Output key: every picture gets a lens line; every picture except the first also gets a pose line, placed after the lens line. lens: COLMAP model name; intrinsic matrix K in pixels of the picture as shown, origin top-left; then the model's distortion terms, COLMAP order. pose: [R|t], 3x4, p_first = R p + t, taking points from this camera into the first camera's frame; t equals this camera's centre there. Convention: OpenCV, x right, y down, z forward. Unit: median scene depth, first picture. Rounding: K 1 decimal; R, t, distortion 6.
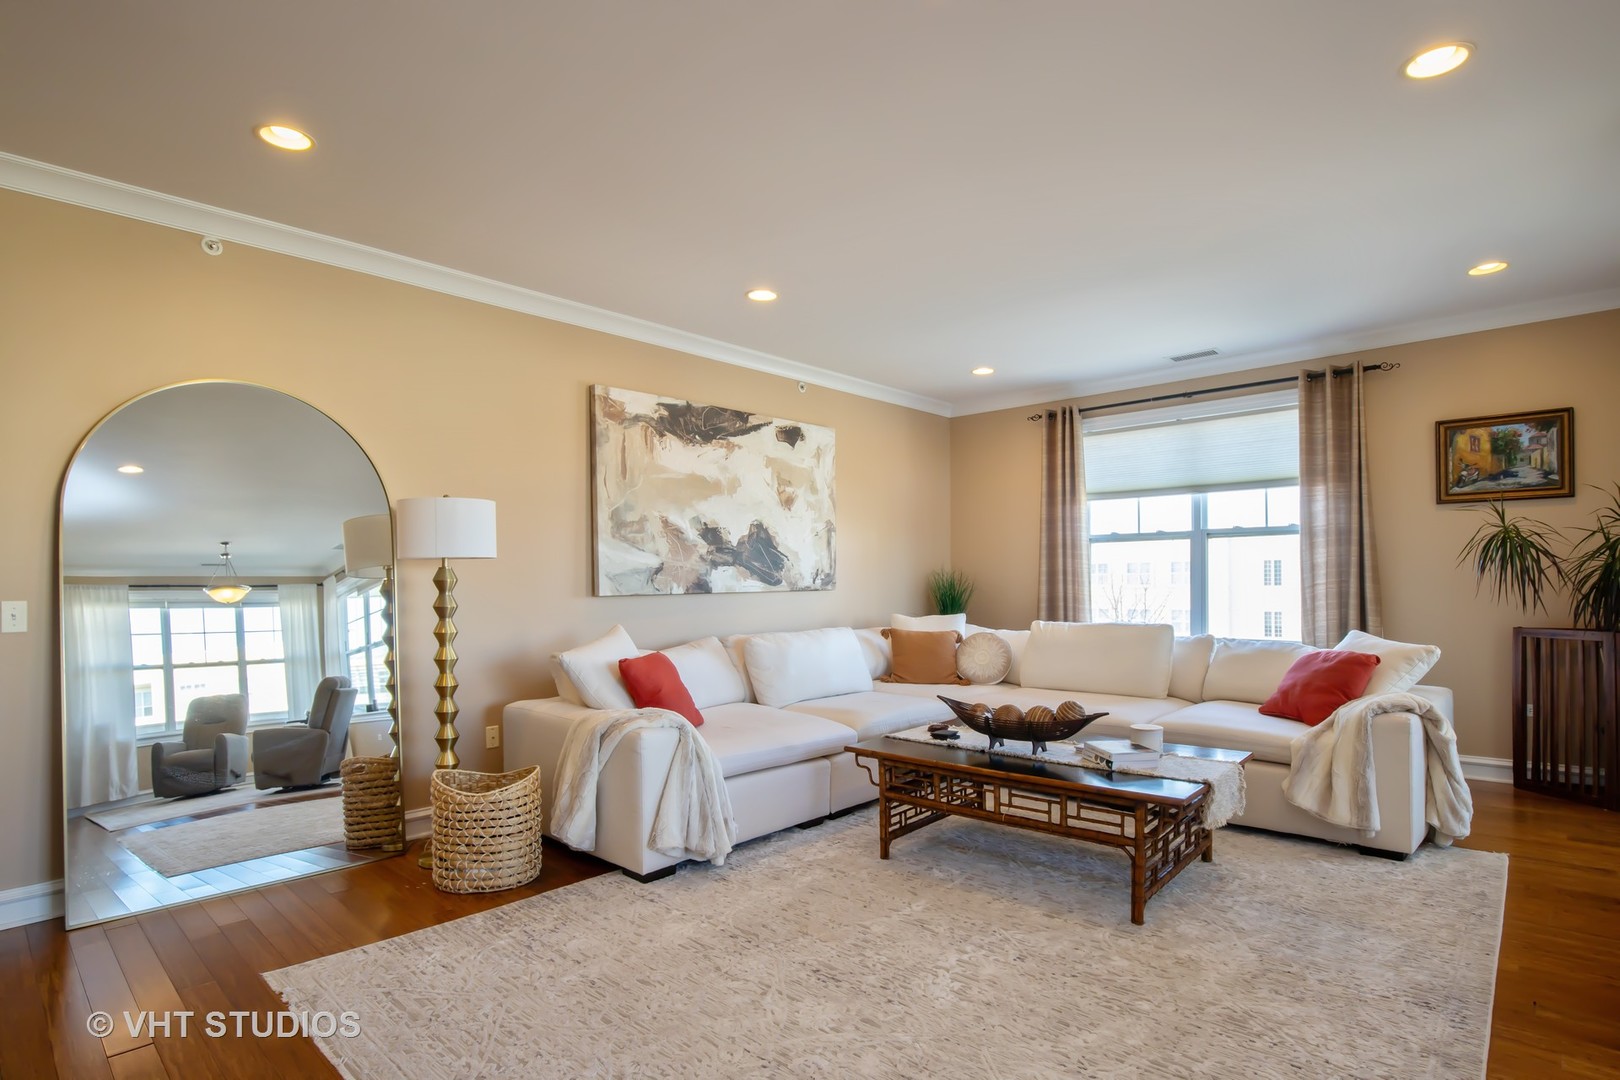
lens RADIAL K [[819.4, 0, 803.3], [0, 819.4, 575.6], [0, 0, 1]] dist [-0.017489, 0.000344]
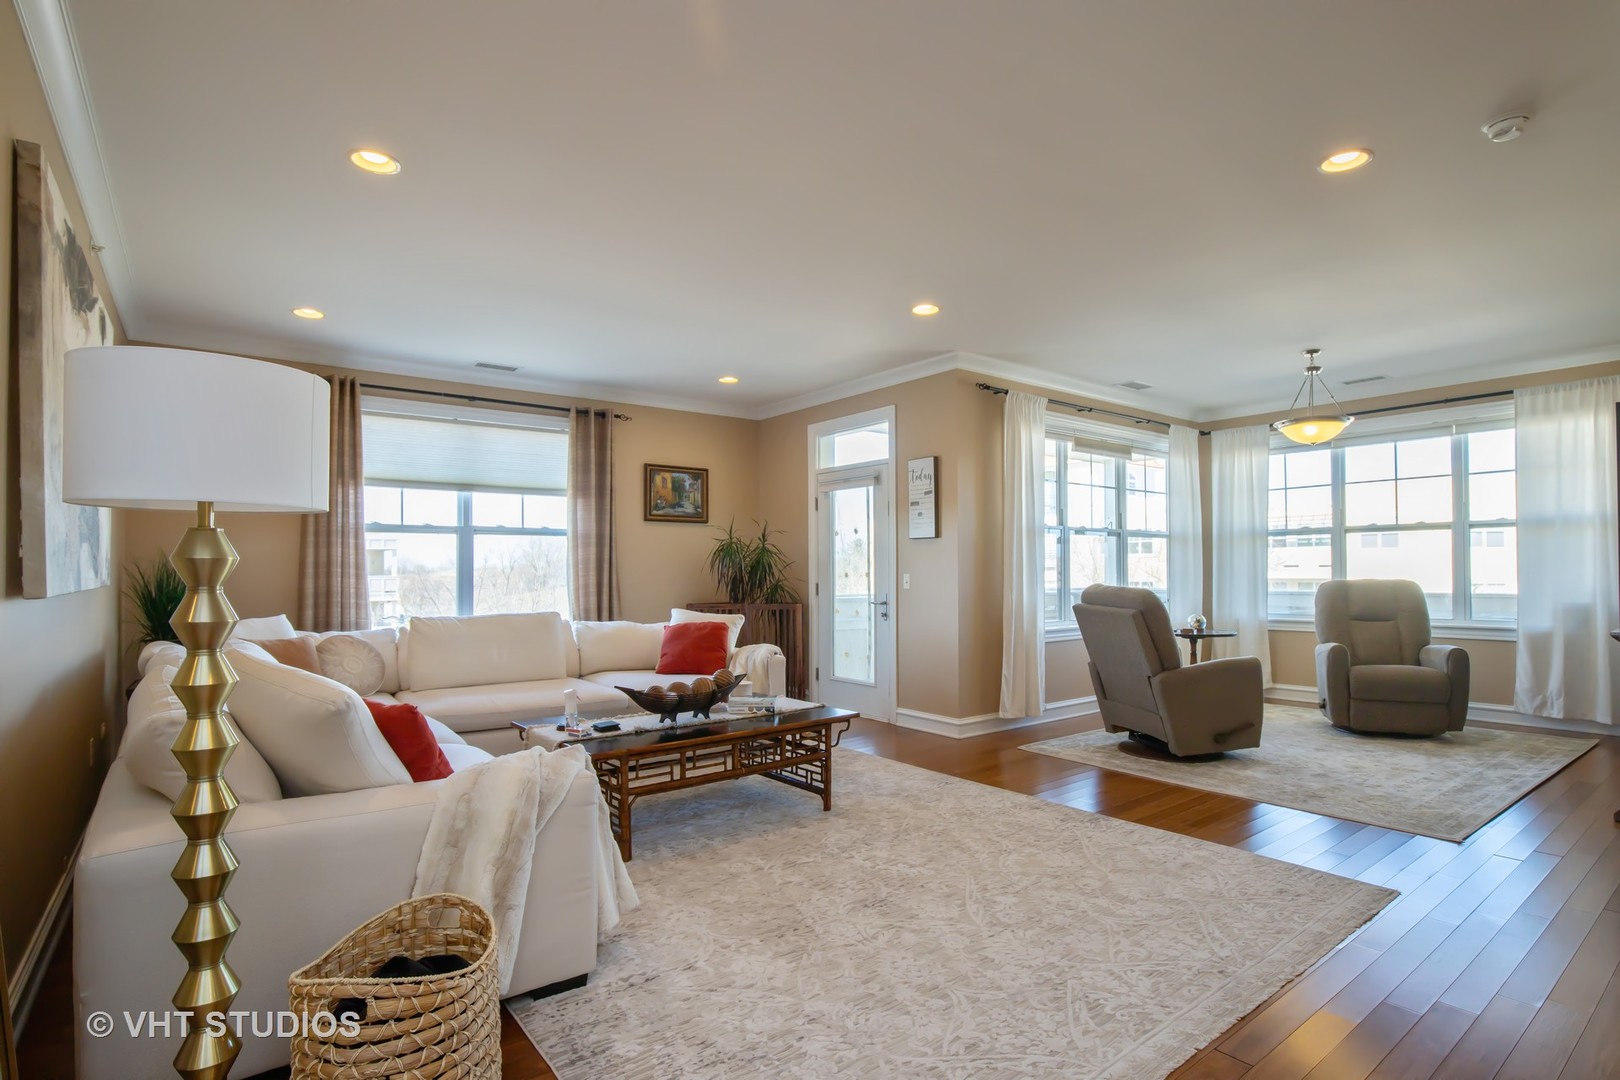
lens RADIAL K [[804.6, 0, 841.7], [0, 804.6, 547.8], [0, 0, 1]] dist [-0.025756, 0.000226]
pose [[0.149125, 0.037105, 0.988122, -0.575865], [-0.002082, 0.999305, -0.037211, 0.012177], [-0.988816, 0.003492, 0.149099, 0.445095]]
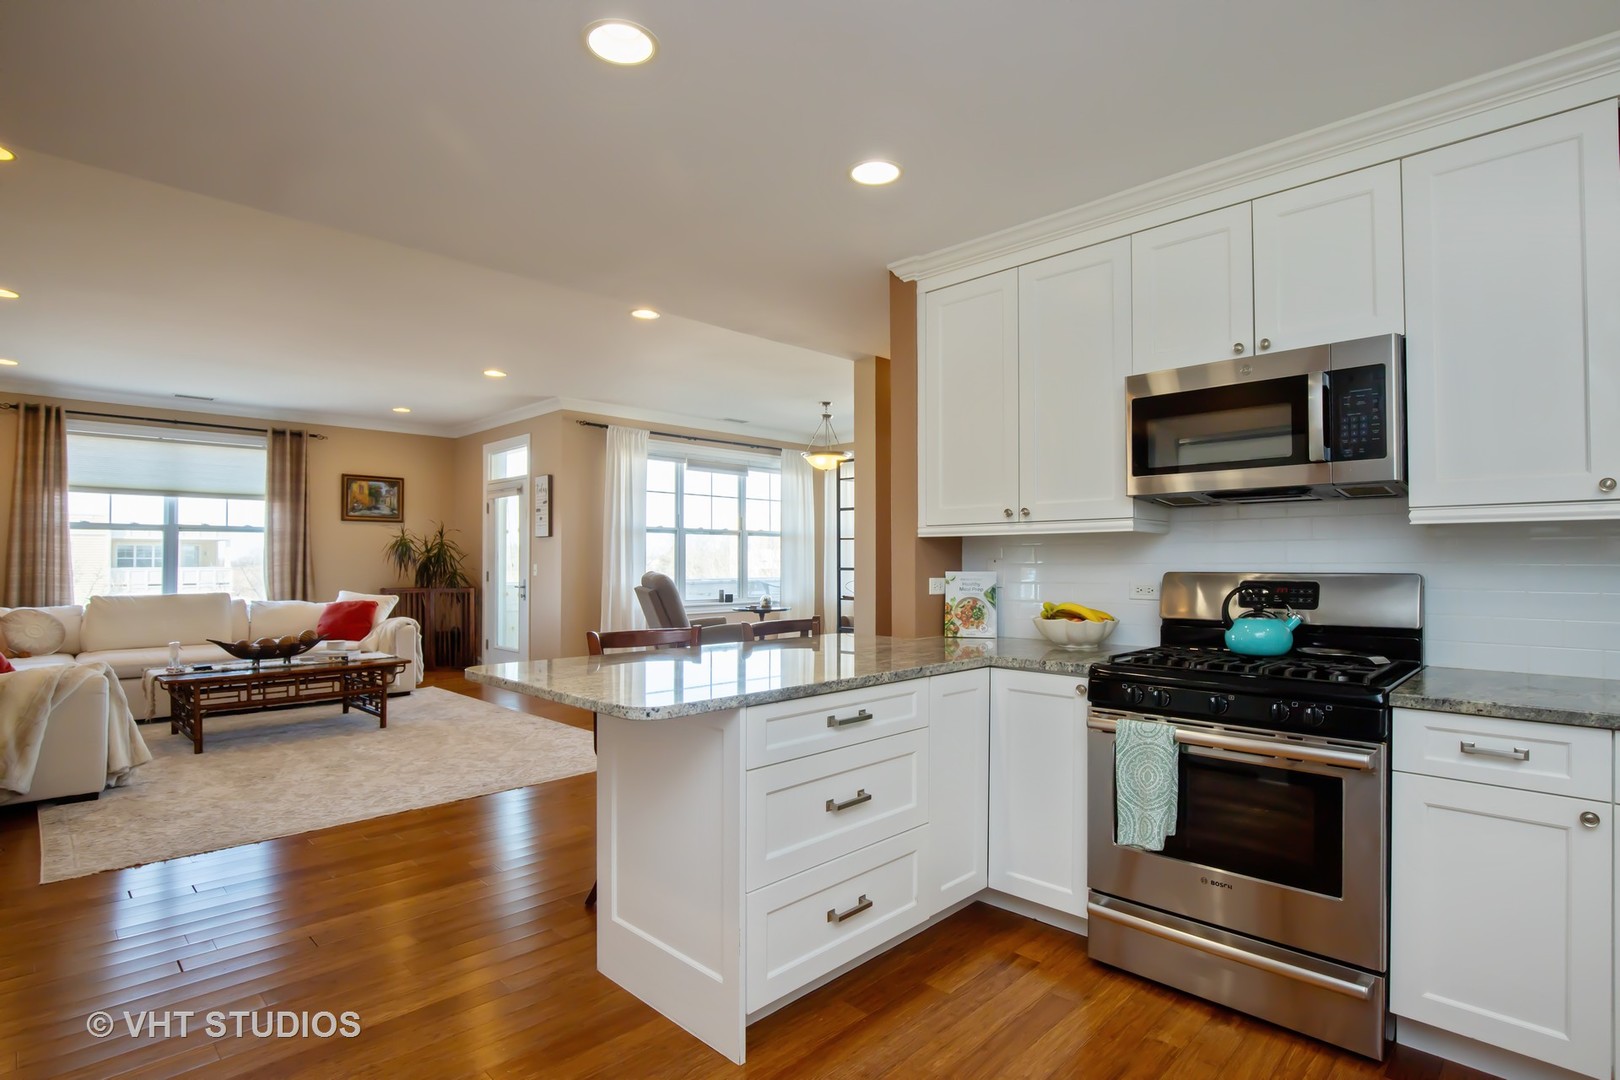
lens RADIAL K [[789.7, 0, 824.9], [0, 789.7, 540.9], [0, 0, 1]] dist [-0.026911, 0.004389]
pose [[0.019784, 0.036998, 0.999119, -0.903299], [-0.002641, 0.999314, -0.036953, 0.016481], [-0.999801, -0.001908, 0.019868, -0.087073]]
